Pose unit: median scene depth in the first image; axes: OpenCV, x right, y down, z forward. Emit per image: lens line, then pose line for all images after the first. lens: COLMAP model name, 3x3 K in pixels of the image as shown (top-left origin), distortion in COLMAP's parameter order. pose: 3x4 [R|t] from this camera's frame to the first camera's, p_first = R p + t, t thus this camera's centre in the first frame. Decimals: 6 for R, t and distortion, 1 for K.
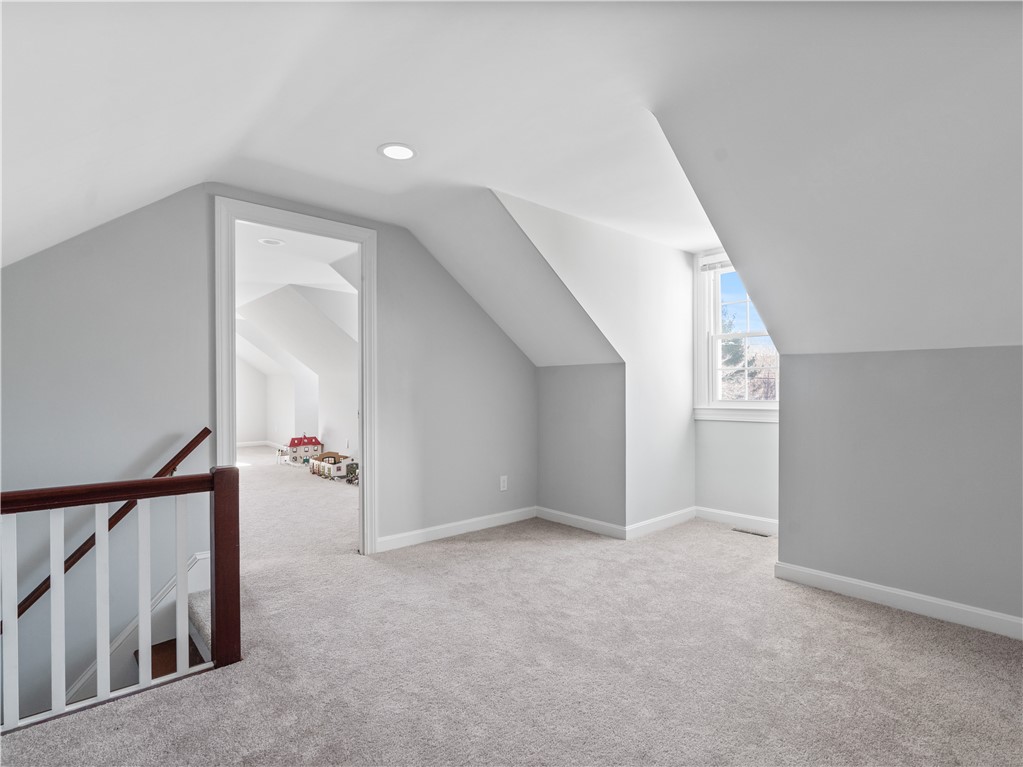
lens RADIAL K [[523.8, 0, 506.4], [0, 523.8, 387.6], [0, 0, 1]] dist [-0.014633, 0.004735]
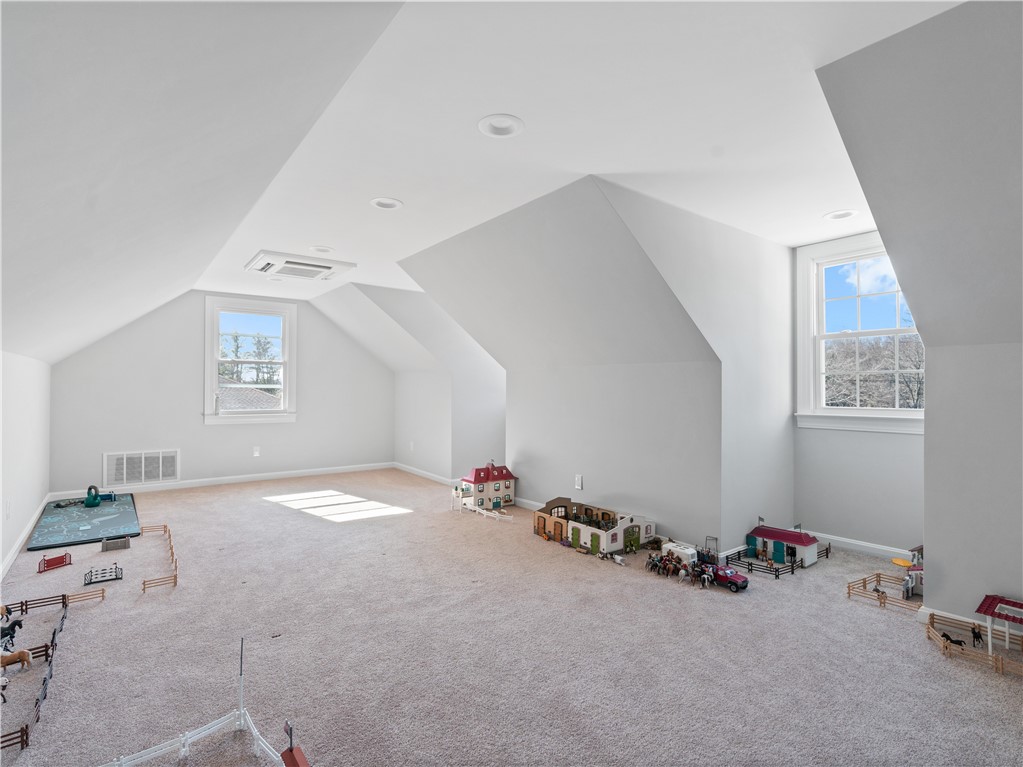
lens RADIAL K [[523.8, 0, 516.9], [0, 523.8, 382.3], [0, 0, 1]] dist [-0.014633, 0.004735]
pose [[0.997877, 0.005294, -0.064914, -0.319437], [-0.006482, 0.999815, -0.018111, 0.002708], [0.064806, 0.018493, 0.997726, 0.366957]]
